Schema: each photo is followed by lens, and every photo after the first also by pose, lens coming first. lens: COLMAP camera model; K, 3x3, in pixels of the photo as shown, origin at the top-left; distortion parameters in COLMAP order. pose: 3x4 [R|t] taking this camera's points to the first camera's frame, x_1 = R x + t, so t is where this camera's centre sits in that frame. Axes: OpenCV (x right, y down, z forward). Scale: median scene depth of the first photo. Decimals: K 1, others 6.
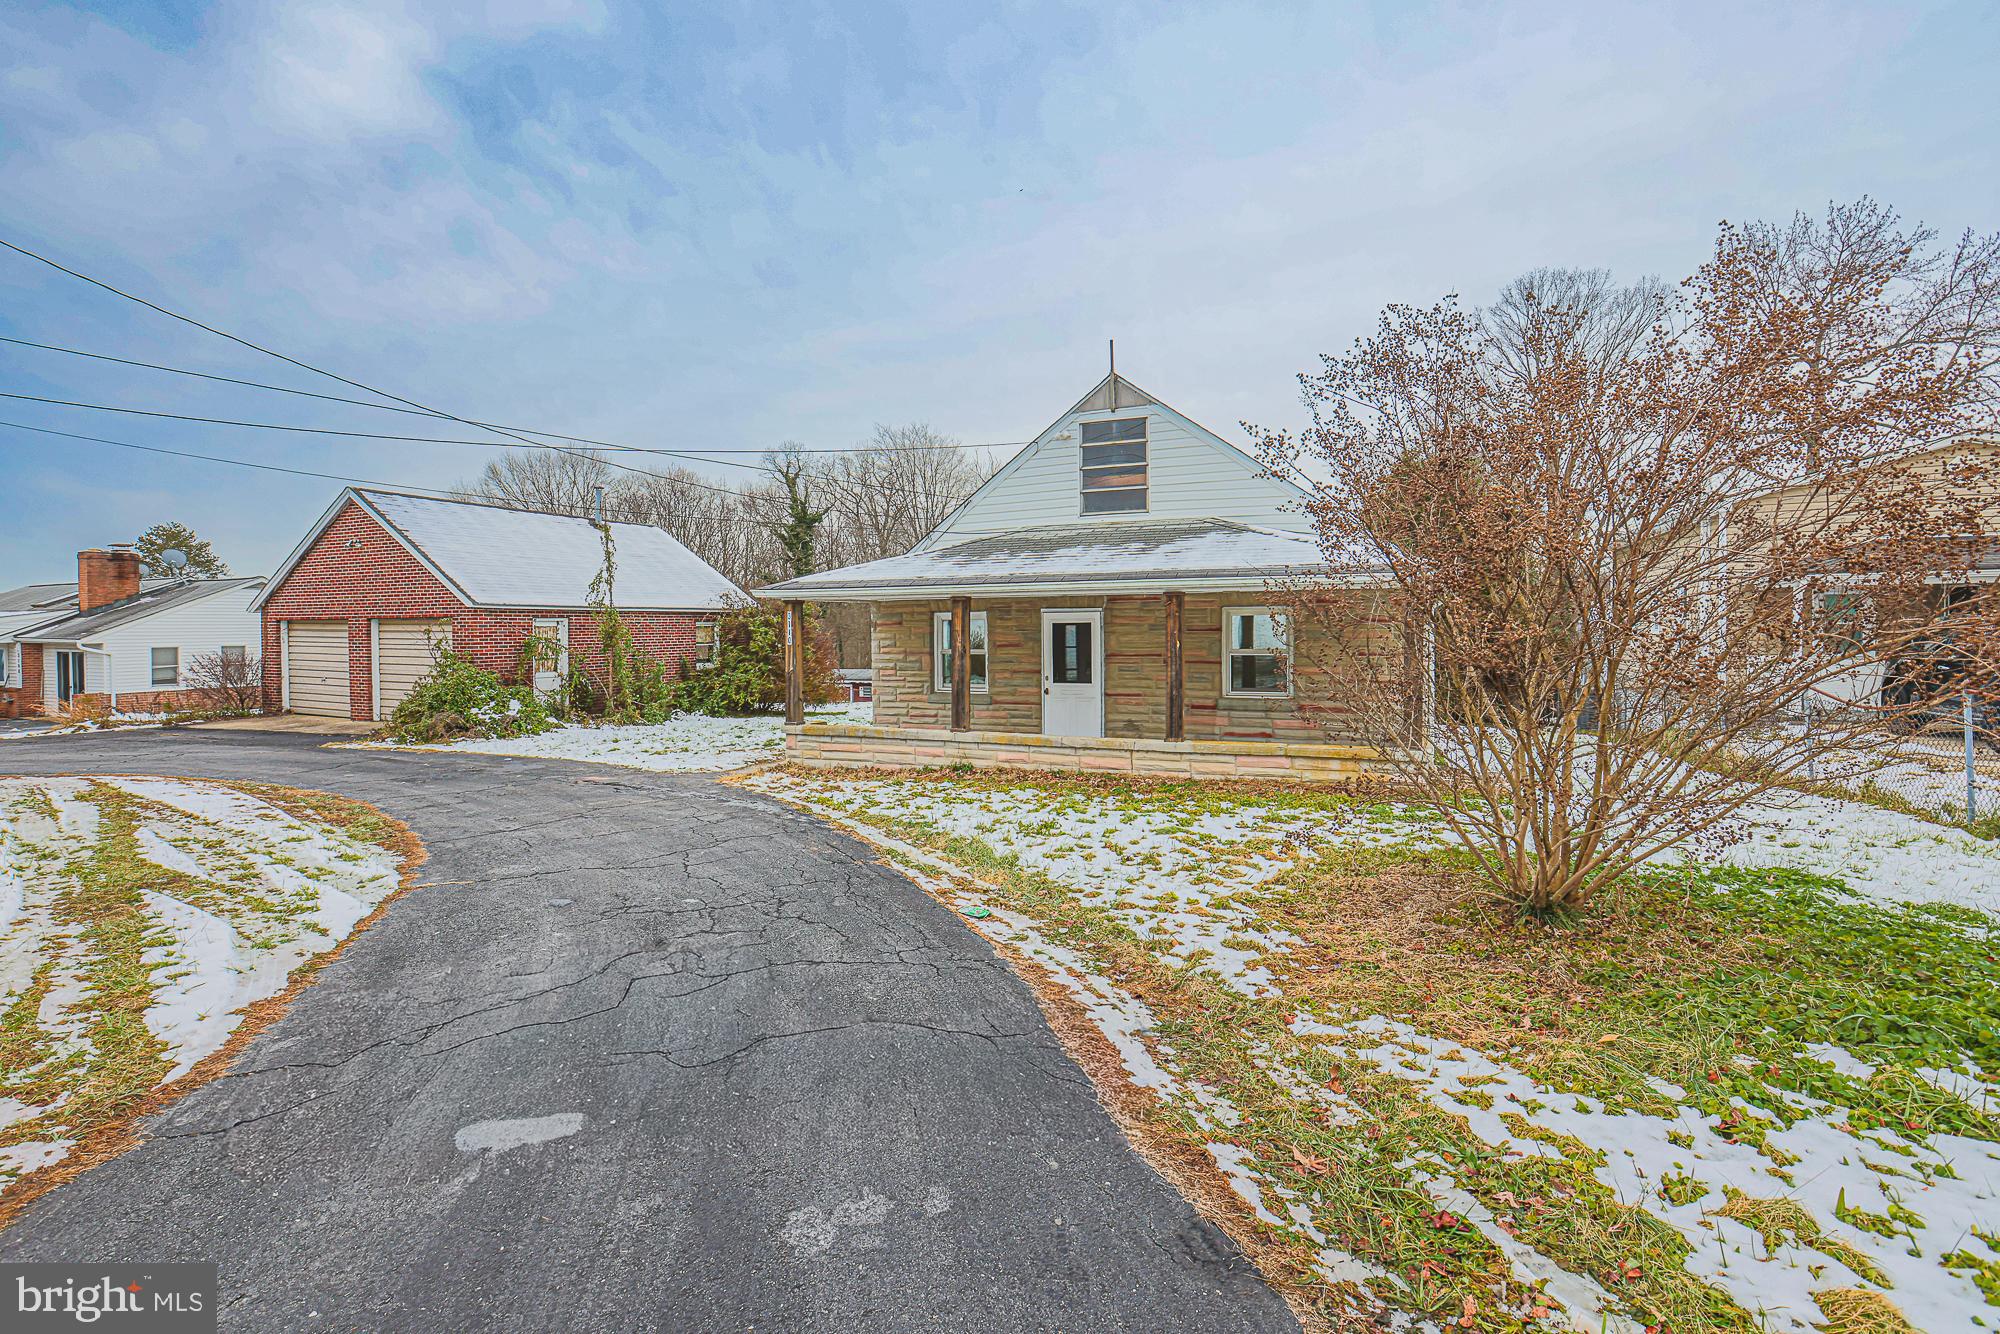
lens RADIAL K [[936.0, 0, 985.6], [0, 936.0, 620.4], [0, 0, 1]] dist [-0.041508, 0.000849]
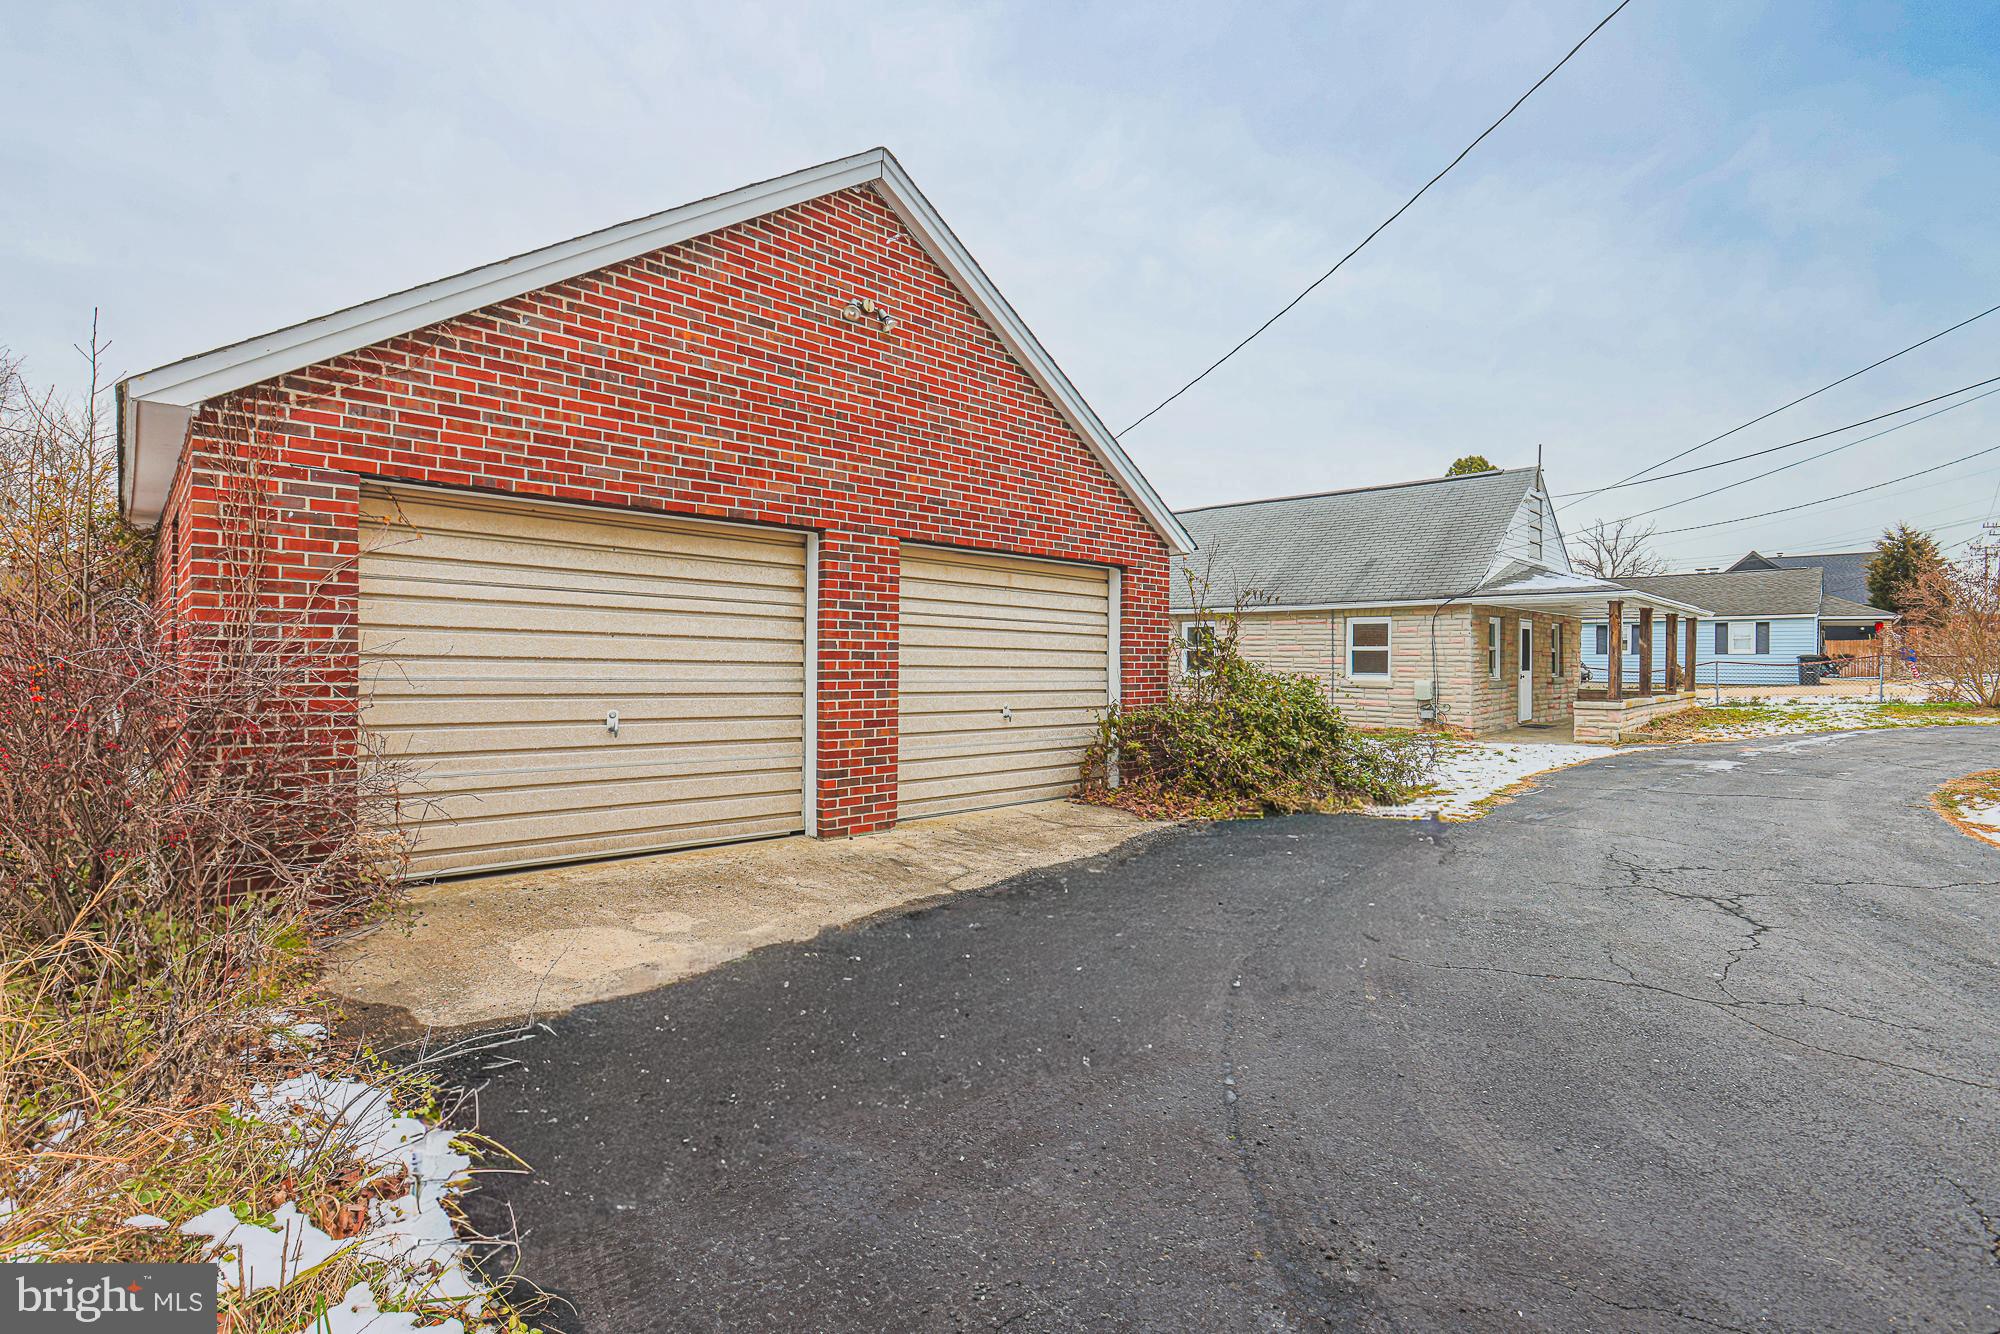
lens RADIAL K [[925.2, 0, 1002.4], [0, 925.2, 657.8], [0, 0, 1]] dist [-0.057253, 0.025134]
pose [[0.342620, 0.013252, 0.939381, -1.129811], [-0.015005, 0.999850, -0.008632, 0.053402], [-0.939354, -0.011138, 0.342767, 0.953238]]
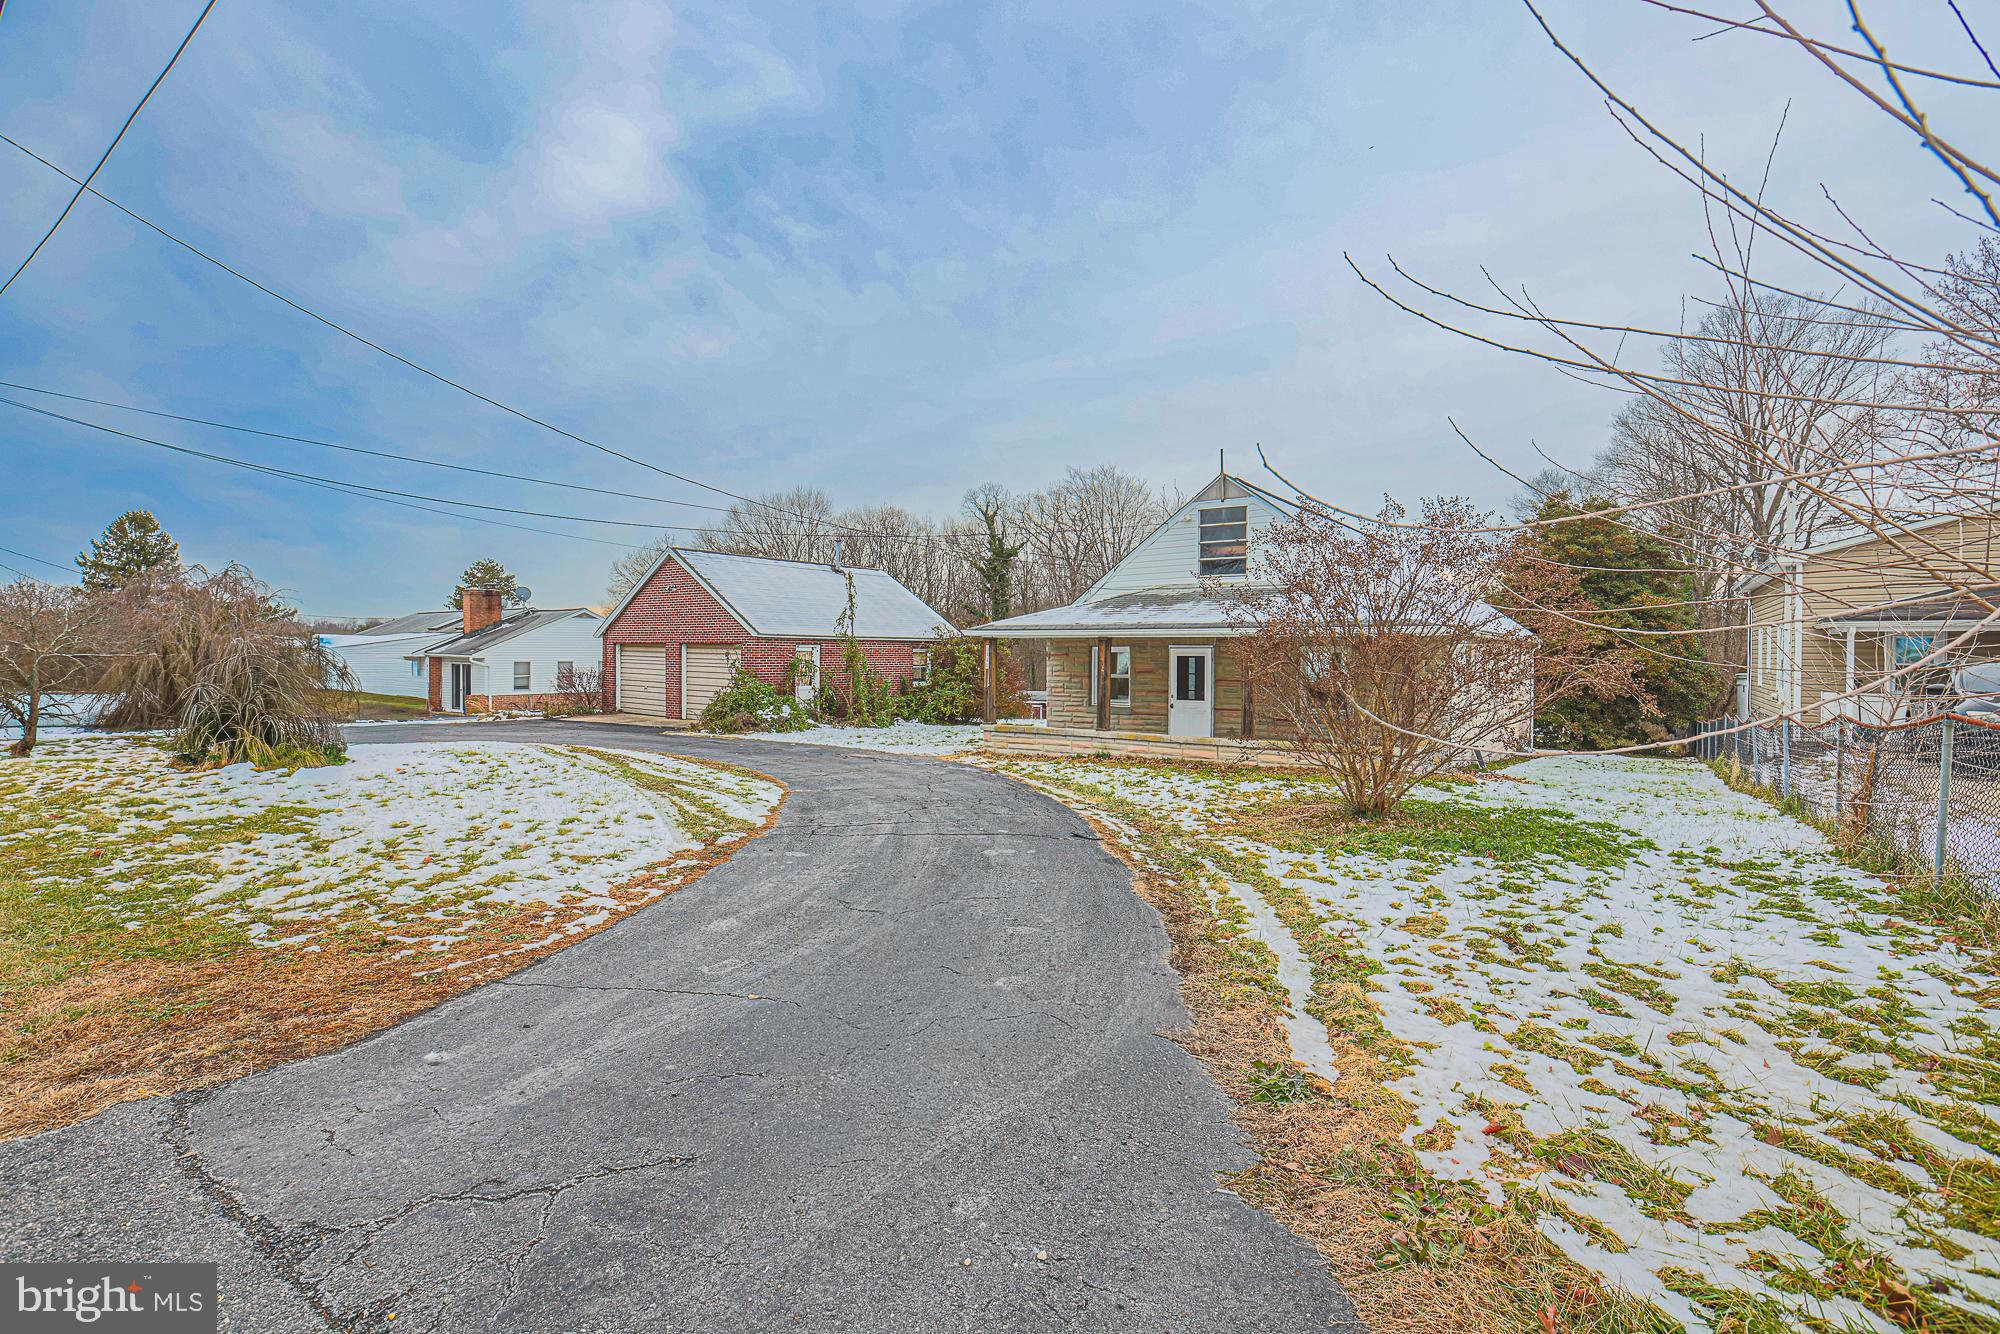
lens RADIAL K [[925.2, 0, 1002.4], [0, 925.2, 657.8], [0, 0, 1]] dist [-0.057253, 0.025134]
pose [[0.982429, 0.016603, -0.185896, 0.054203], [-0.014233, 0.999800, 0.014078, -0.007581], [0.186093, -0.011185, 0.982469, -0.276760]]
